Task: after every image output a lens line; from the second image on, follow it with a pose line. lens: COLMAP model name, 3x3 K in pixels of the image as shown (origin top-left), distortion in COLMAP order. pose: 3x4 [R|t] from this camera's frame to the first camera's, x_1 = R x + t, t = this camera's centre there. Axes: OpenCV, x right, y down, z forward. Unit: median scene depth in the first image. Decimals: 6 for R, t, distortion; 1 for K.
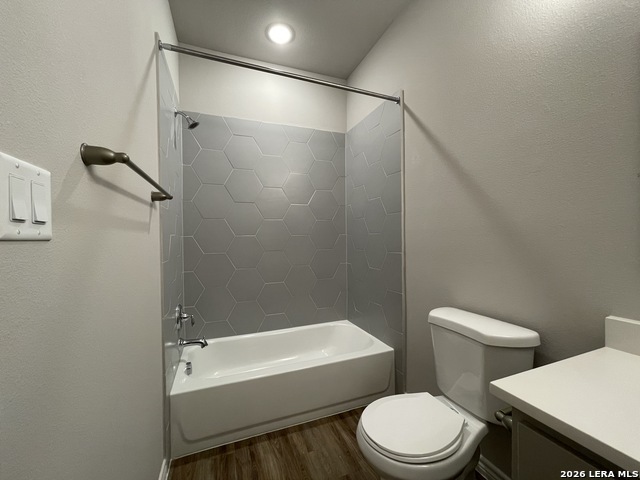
lens RADIAL K [[258.5, 0, 317.1], [0, 258.5, 242.5], [0, 0, 1]] dist [-0.001314, -0.000085]
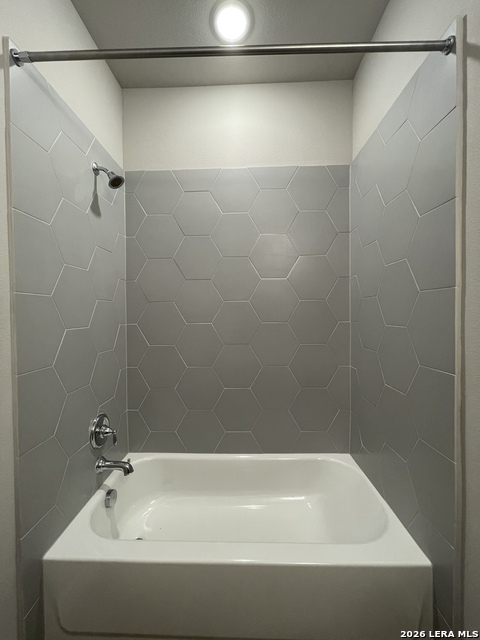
lens RADIAL K [[258.5, 0, 237.2], [0, 258.5, 317.0], [0, 0, 1]] dist [-0.001314, -0.000085]
pose [[0.925062, 0.011624, -0.379639, 0.115723], [-0.008922, 0.999921, 0.008877, -0.053715], [0.379712, -0.004824, 0.925092, 0.346632]]
